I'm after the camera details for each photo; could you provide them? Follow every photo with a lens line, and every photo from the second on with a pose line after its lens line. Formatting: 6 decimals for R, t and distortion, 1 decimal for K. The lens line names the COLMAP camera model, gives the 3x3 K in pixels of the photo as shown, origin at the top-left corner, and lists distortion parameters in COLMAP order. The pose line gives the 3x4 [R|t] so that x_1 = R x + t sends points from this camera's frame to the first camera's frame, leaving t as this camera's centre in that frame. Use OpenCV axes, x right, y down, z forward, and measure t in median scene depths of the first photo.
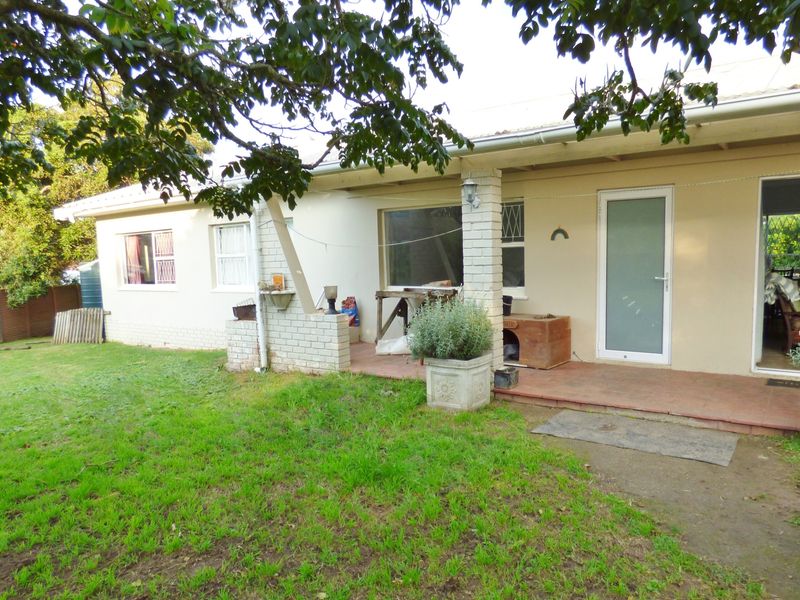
lens RADIAL K [[540.4, 0, 410.2], [0, 540.4, 302.2], [0, 0, 1]] dist [0.002510, 0.000261]
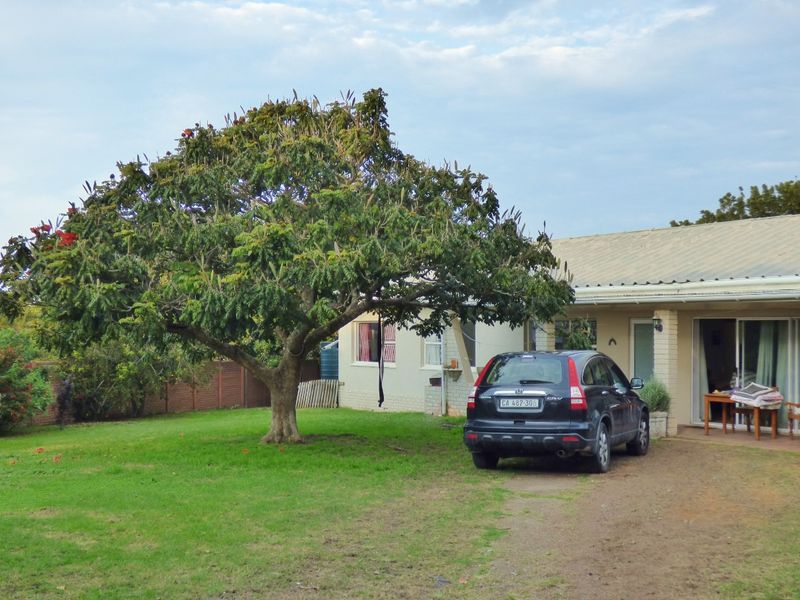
lens RADIAL K [[1051.4, 0, 400.0], [0, 1051.4, 300.0], [0, 0, 1]] dist [-0.006234, -0.022345]
pose [[0.924303, 0.018239, -0.381222, 0.489299], [-0.057535, 0.994101, -0.091936, 0.044116], [0.377297, 0.106910, 0.919901, -1.214721]]
